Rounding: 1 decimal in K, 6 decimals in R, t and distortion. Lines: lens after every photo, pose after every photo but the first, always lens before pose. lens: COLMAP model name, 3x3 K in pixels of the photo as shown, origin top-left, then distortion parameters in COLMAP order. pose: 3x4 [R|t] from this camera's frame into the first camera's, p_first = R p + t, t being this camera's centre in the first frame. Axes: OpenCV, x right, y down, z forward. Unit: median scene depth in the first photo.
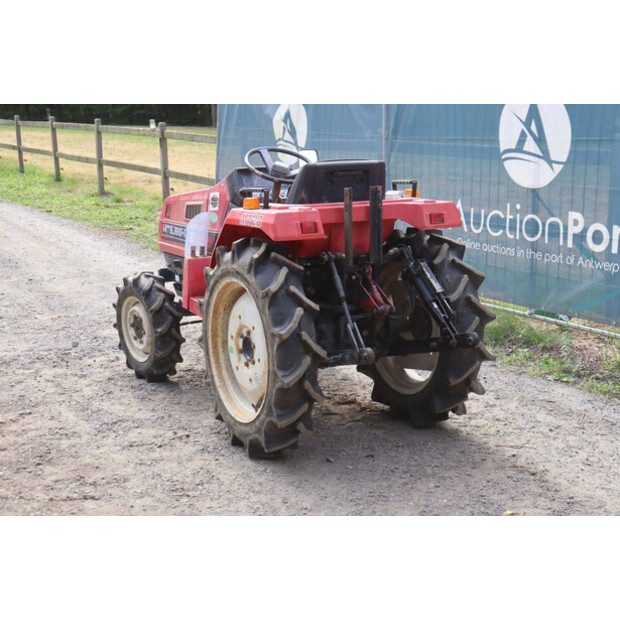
lens RADIAL K [[970.6, 0, 310.0], [0, 970.6, 310.0], [0, 0, 1]] dist [0.129541, 0.055532]
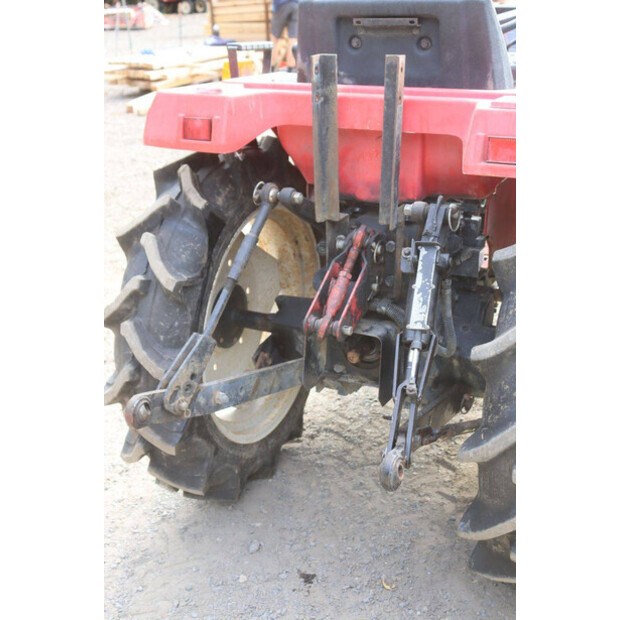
lens RADIAL K [[852.2, 0, 310.0], [0, 852.2, 310.0], [0, 0, 1]] dist [0.045614, 0.080446]
pose [[0.570376, 0.302684, -0.763579, 0.373601], [-0.151352, 0.952437, 0.264491, -0.112846], [0.807319, -0.035290, 0.589060, 0.726301]]
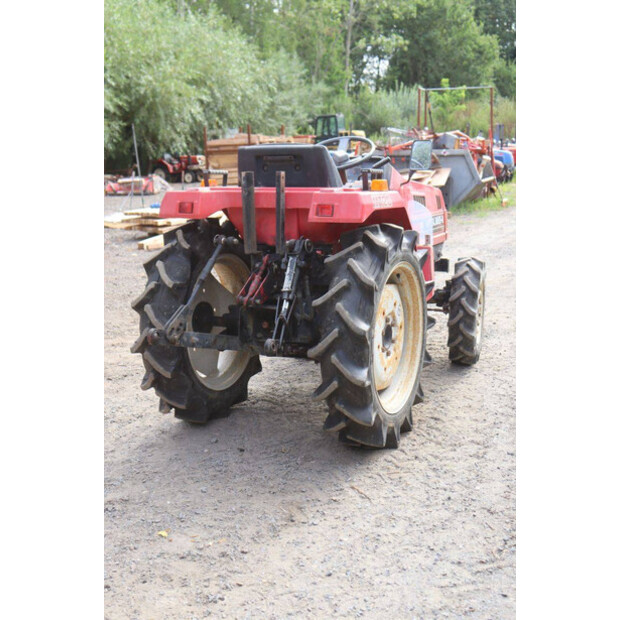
lens RADIAL K [[815.3, 0, 310.0], [0, 815.3, 310.0], [0, 0, 1]] dist [0.028570, 0.013504]
pose [[0.578132, 0.156752, -0.800745, 0.727506], [-0.148795, 0.985171, 0.085426, -0.066488], [0.802261, 0.069760, 0.592883, 0.558794]]
